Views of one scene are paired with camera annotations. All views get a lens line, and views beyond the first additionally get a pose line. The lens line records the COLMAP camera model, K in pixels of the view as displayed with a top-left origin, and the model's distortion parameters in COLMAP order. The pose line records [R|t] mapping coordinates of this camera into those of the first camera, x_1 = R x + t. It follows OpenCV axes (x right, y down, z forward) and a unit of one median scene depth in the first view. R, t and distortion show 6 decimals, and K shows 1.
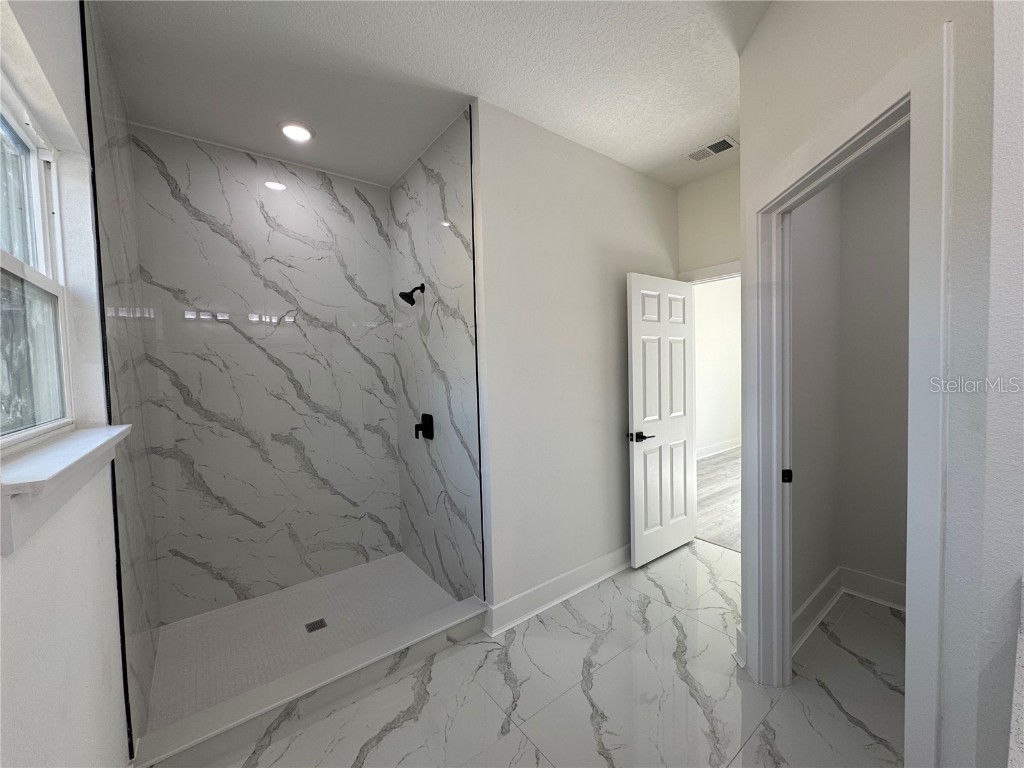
lens RADIAL K [[407.2, 0, 510.6], [0, 407.2, 385.2], [0, 0, 1]] dist [-0.001559, 0.000135]
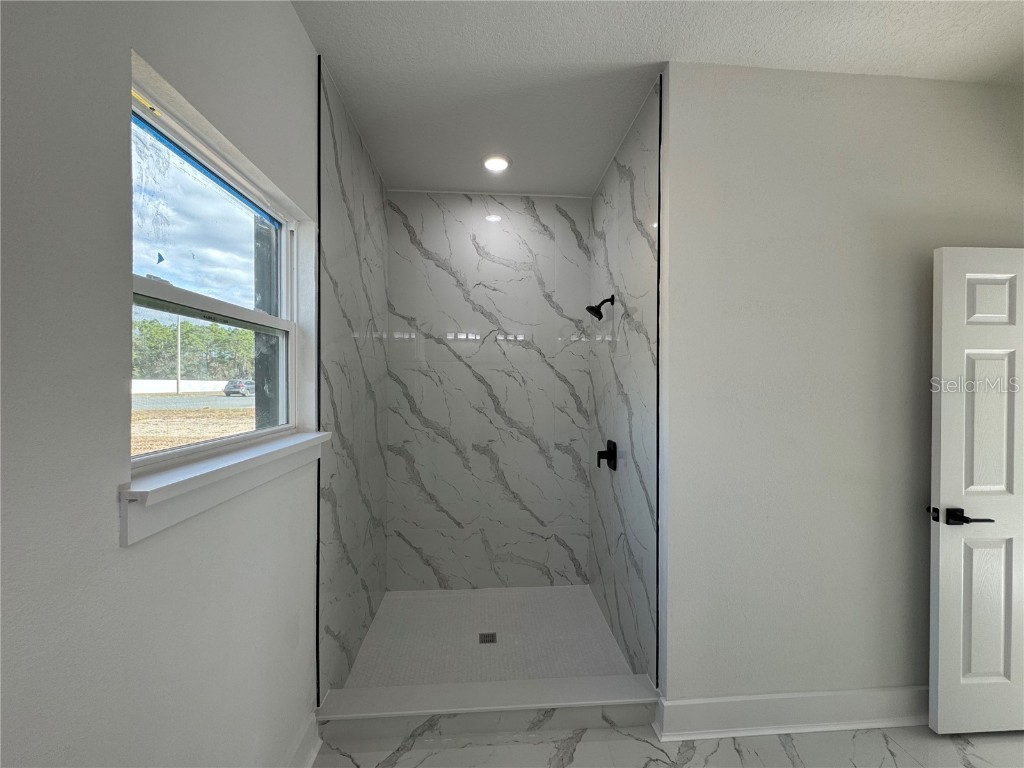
lens RADIAL K [[407.2, 0, 510.6], [0, 407.2, 385.2], [0, 0, 1]] dist [-0.001559, 0.000135]
pose [[0.835074, 0.033557, -0.549113, 0.096010], [-0.048972, 0.998710, -0.013443, -0.028174], [0.547954, 0.038117, 0.835640, 0.136342]]
